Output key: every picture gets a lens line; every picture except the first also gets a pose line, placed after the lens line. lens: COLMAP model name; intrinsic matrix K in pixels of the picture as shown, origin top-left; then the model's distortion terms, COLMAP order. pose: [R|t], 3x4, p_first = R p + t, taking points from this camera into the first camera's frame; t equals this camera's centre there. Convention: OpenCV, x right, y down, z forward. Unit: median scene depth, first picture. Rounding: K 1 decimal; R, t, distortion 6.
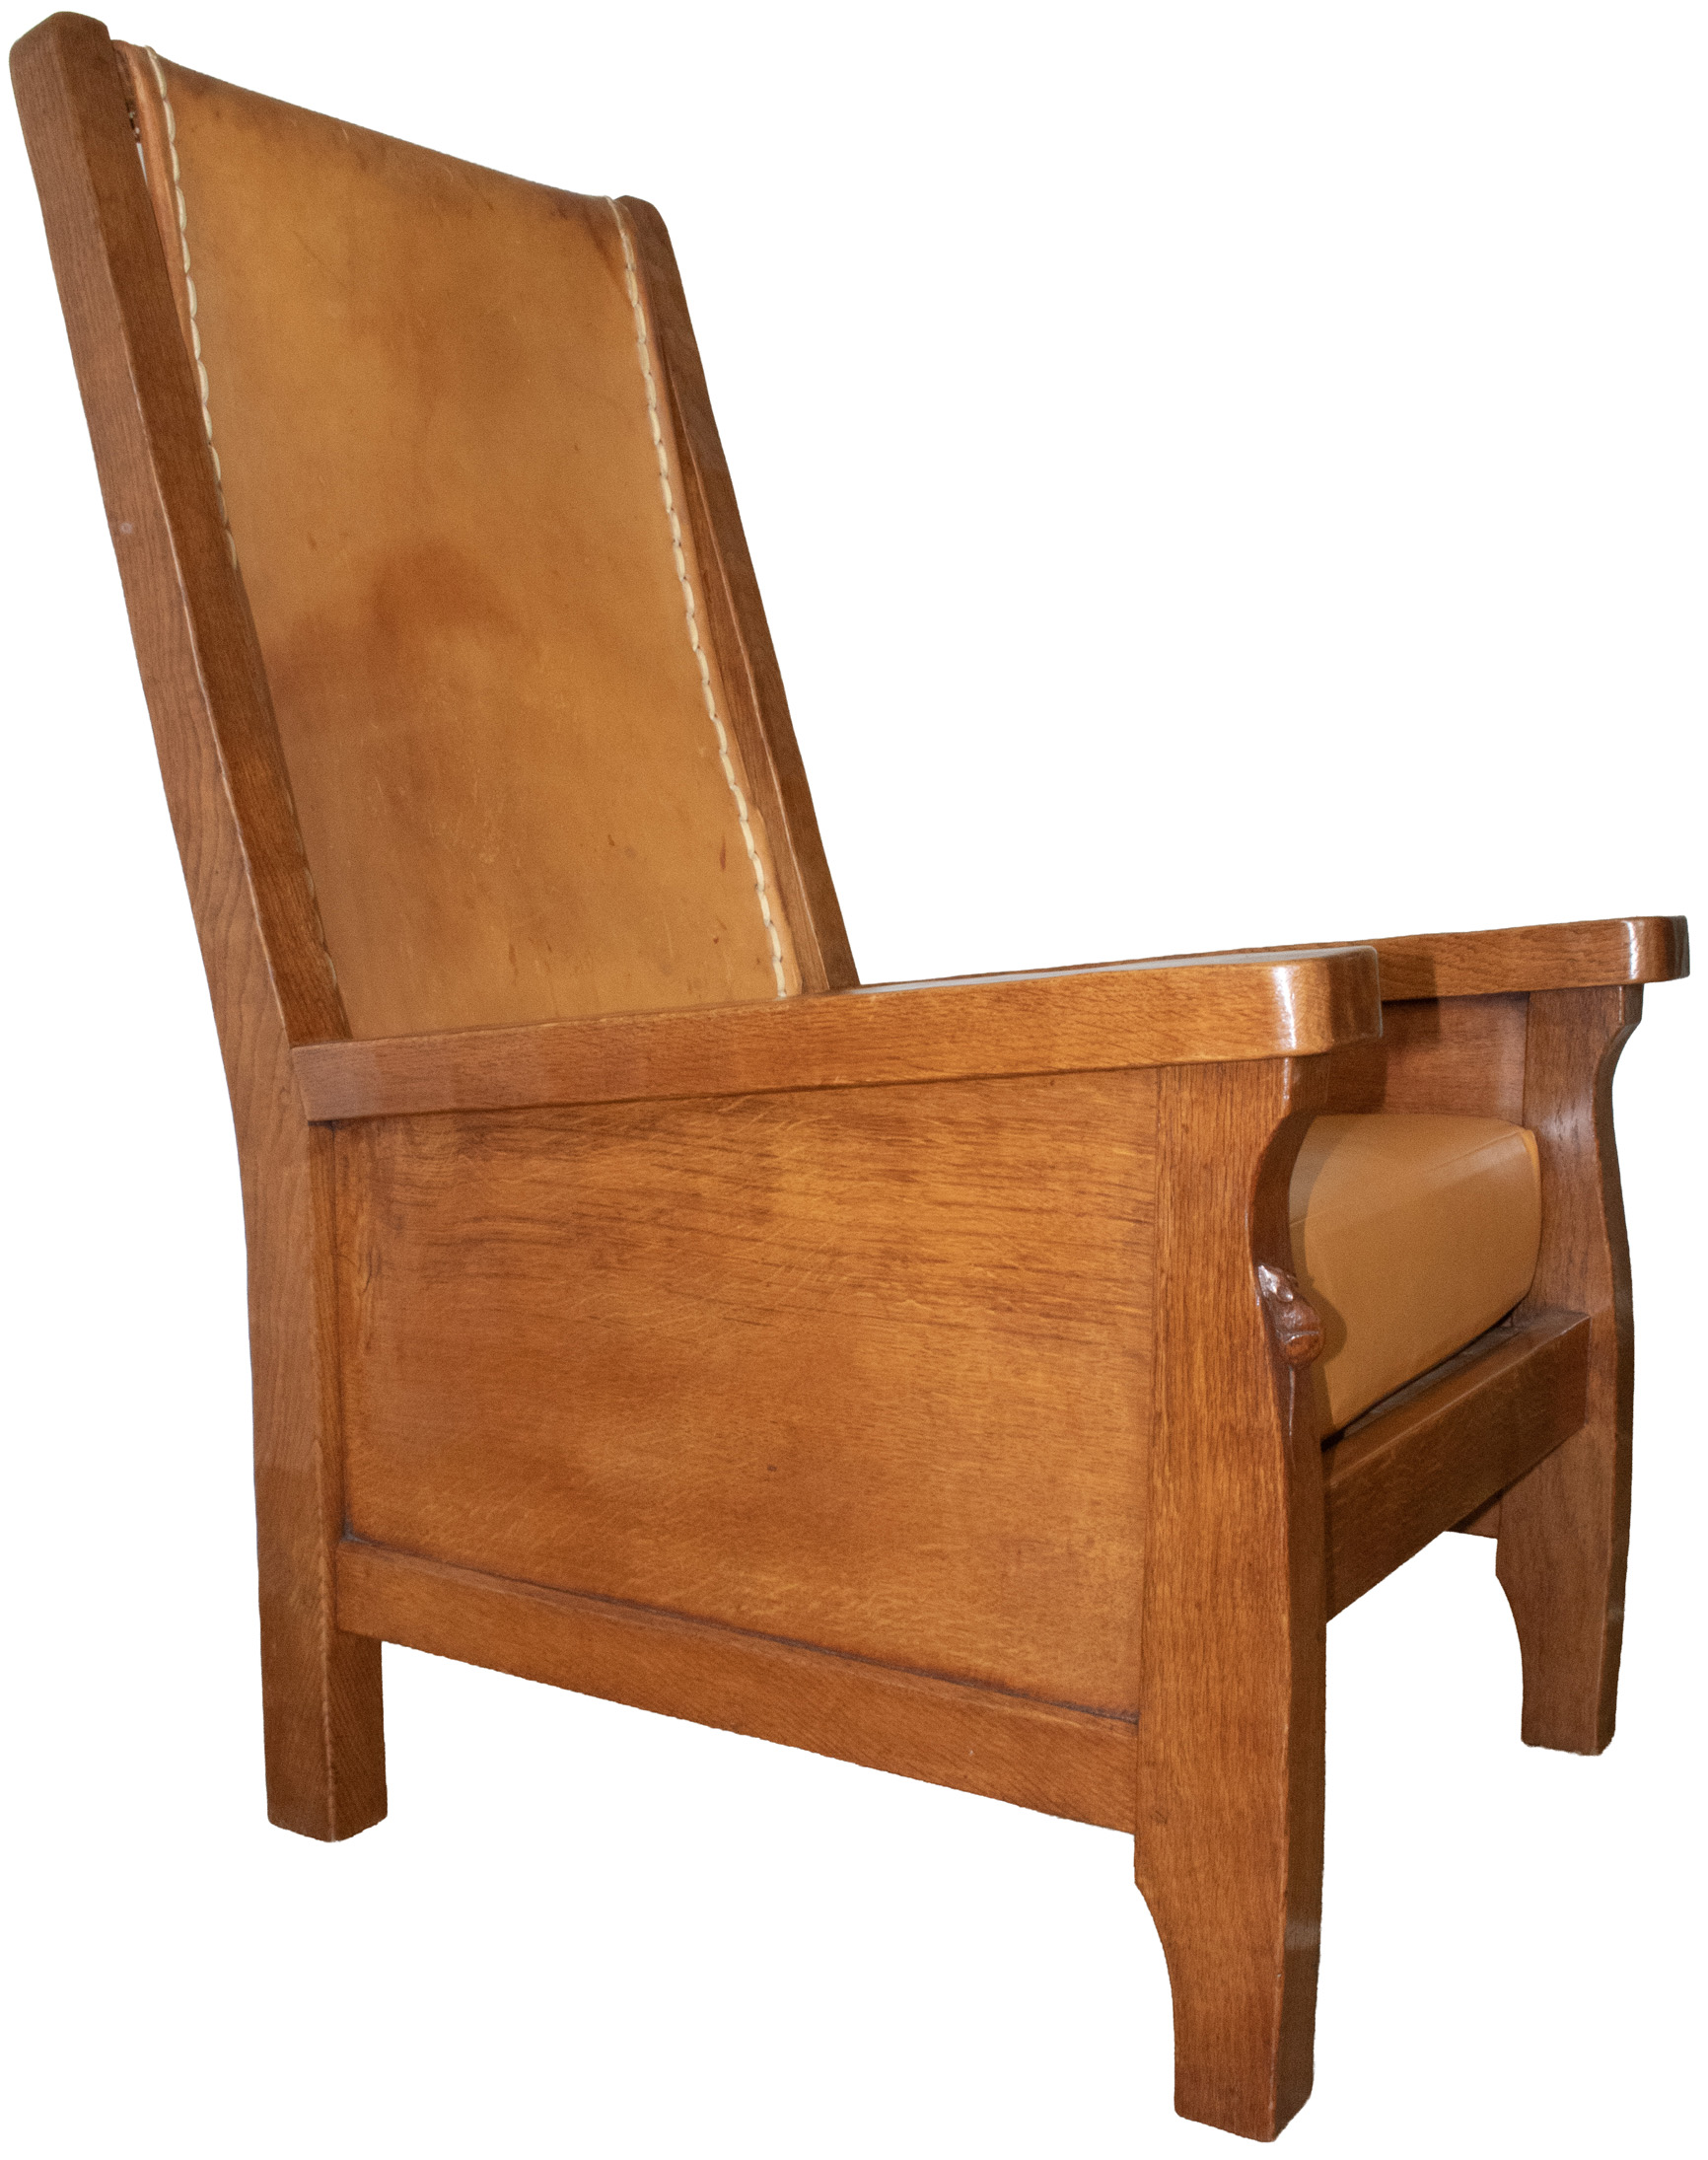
lens RADIAL K [[2436.9, 0, 861.5], [0, 2436.9, 1146.7], [0, 0, 1]] dist [-0.178433, 0.155494]
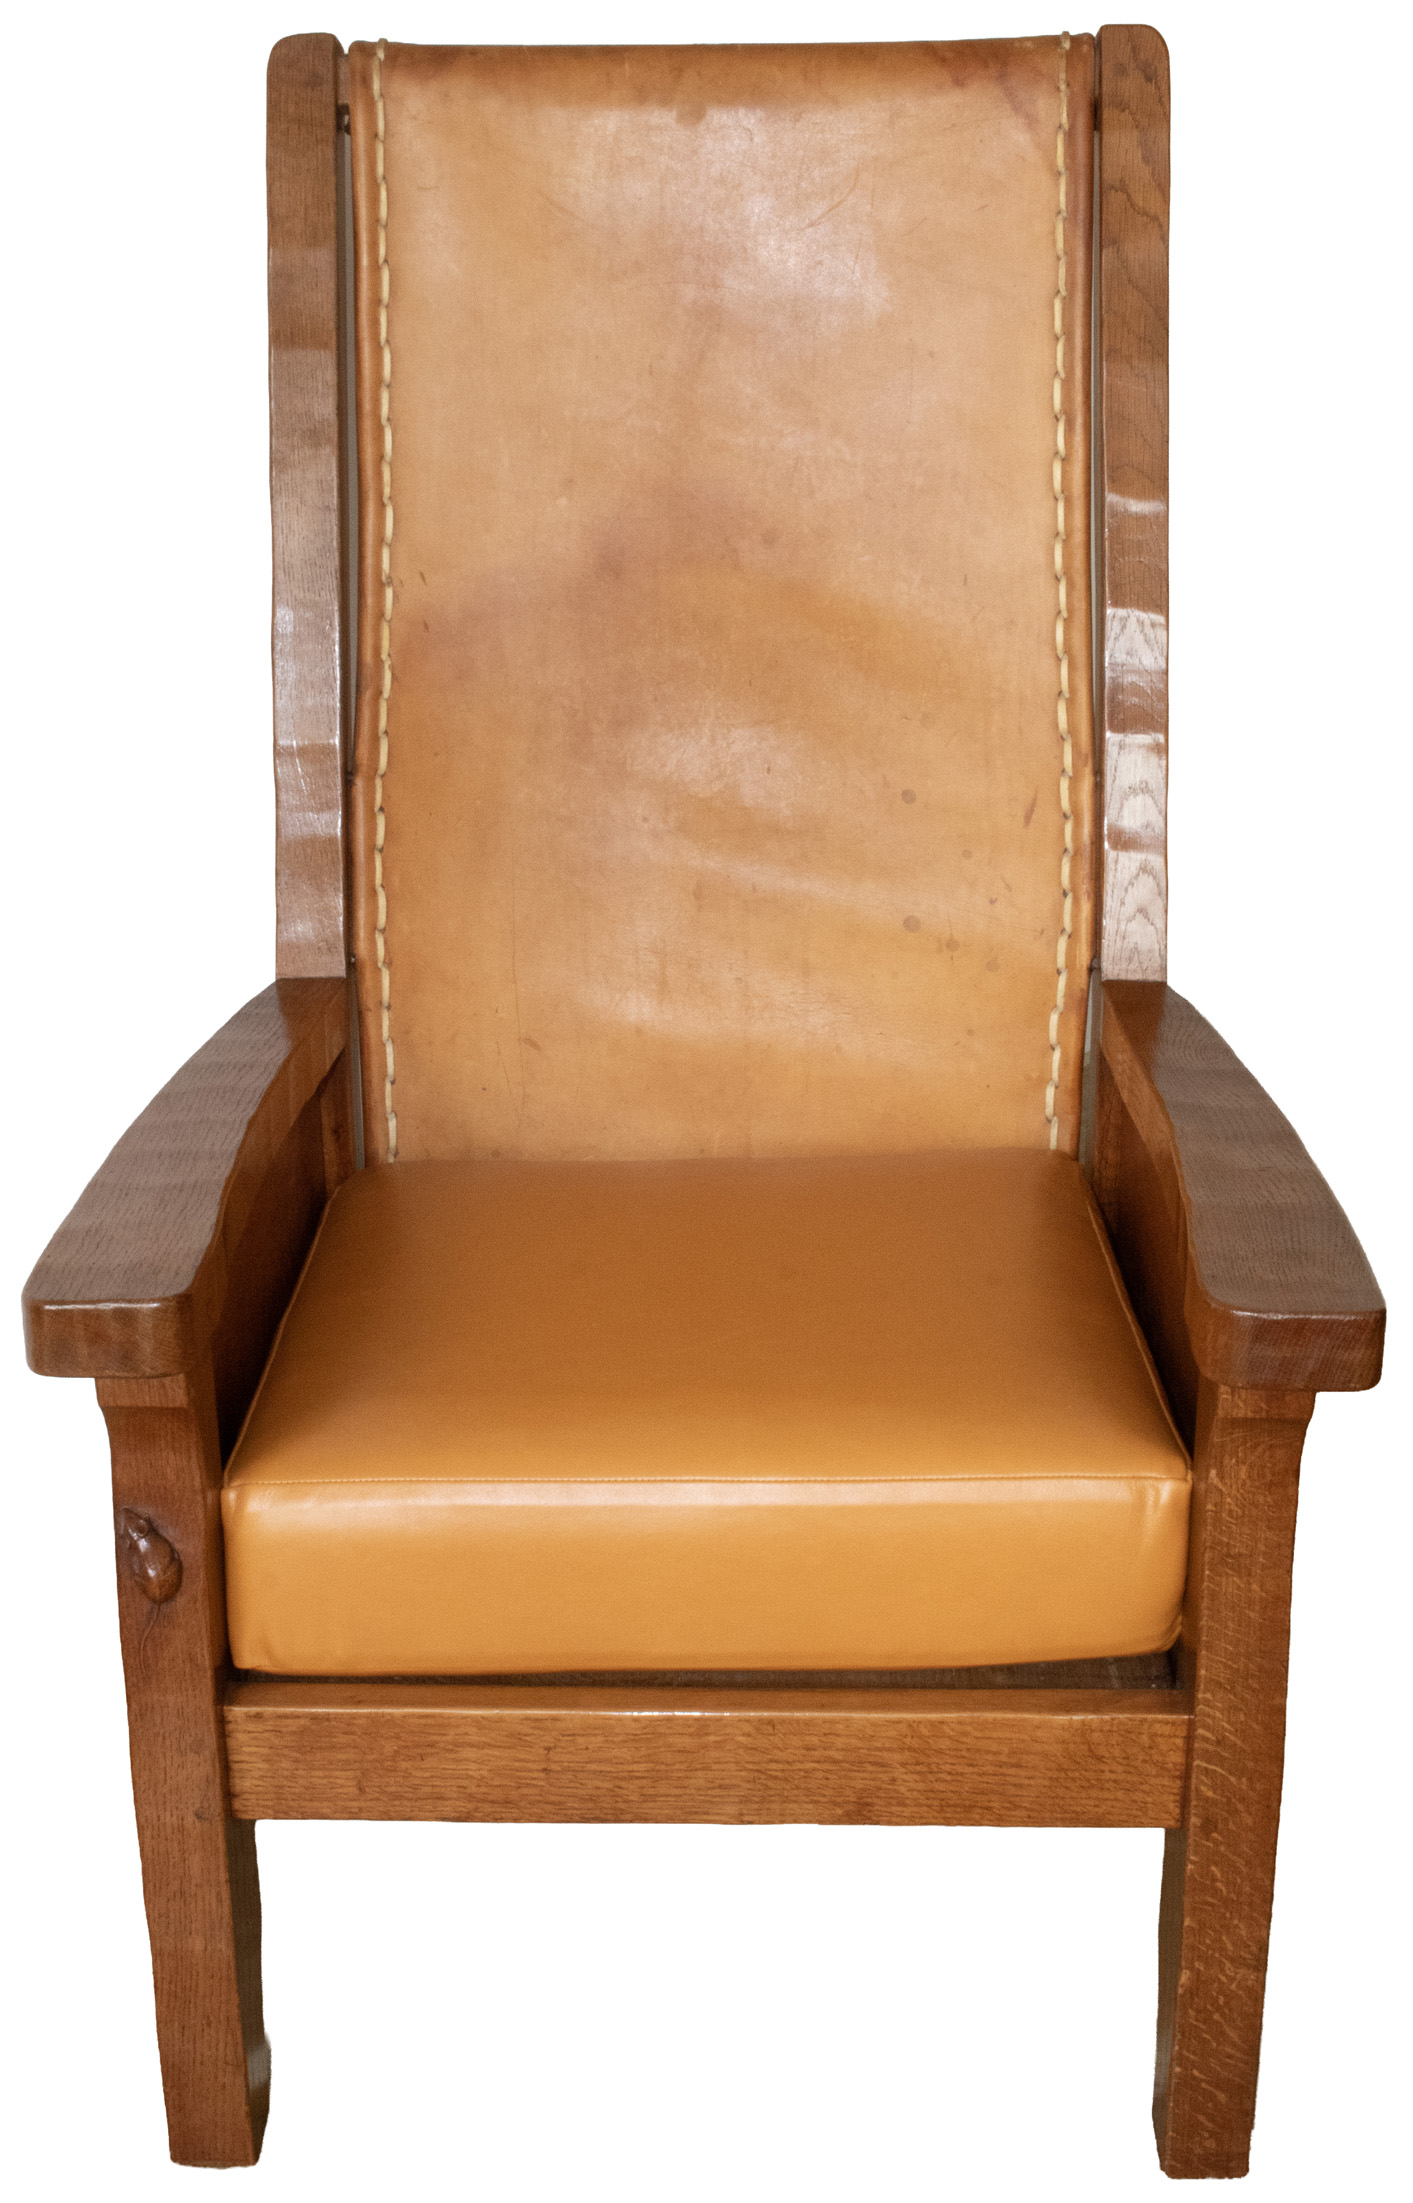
lens RADIAL K [[3038.9, 0, 673.9], [0, 3038.9, 990.6], [0, 0, 1]] dist [-0.110658, 0.108006]
pose [[0.504738, 0.310150, -0.805635, 1.240581], [-0.104931, 0.948355, 0.299354, -0.581314], [0.856872, -0.066559, 0.511215, 0.440513]]
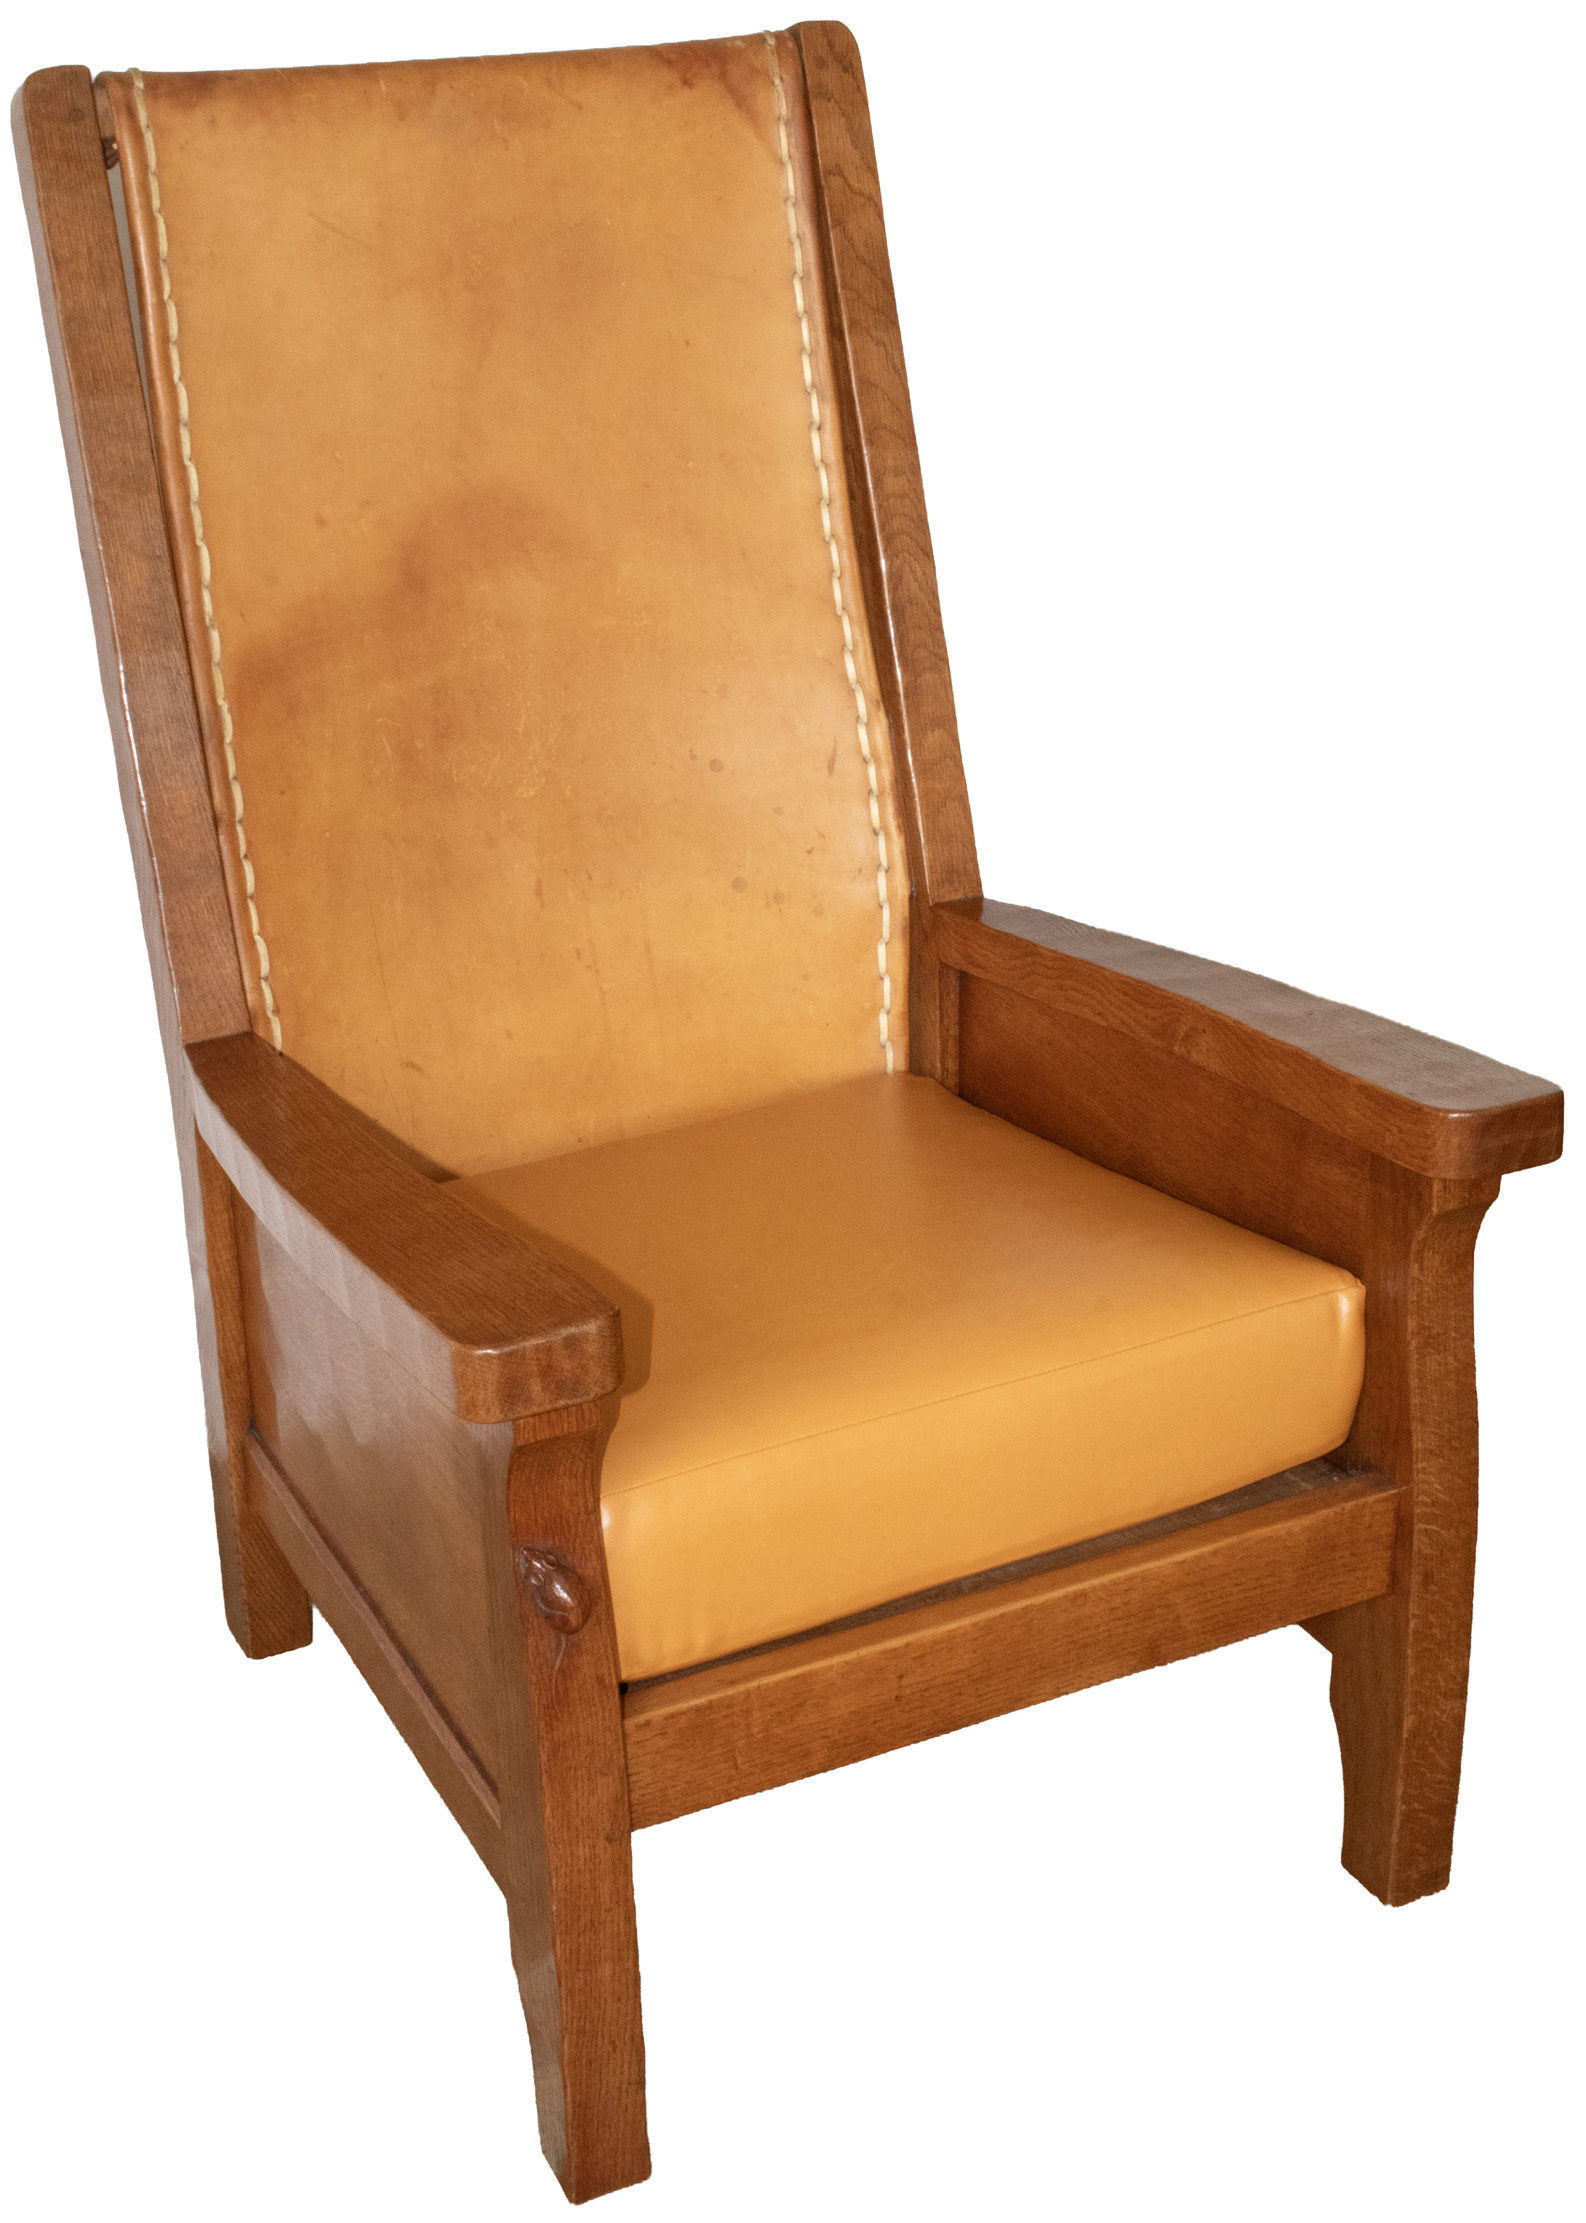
lens RADIAL K [[3043.5, 0, 784.9], [0, 3043.5, 1013.4], [0, 0, 1]] dist [-0.096999, 0.033113]
pose [[0.851483, 0.178444, -0.493086, 0.830370], [-0.051022, 0.964050, 0.260775, -0.514101], [0.521894, -0.196888, 0.829977, -0.074186]]
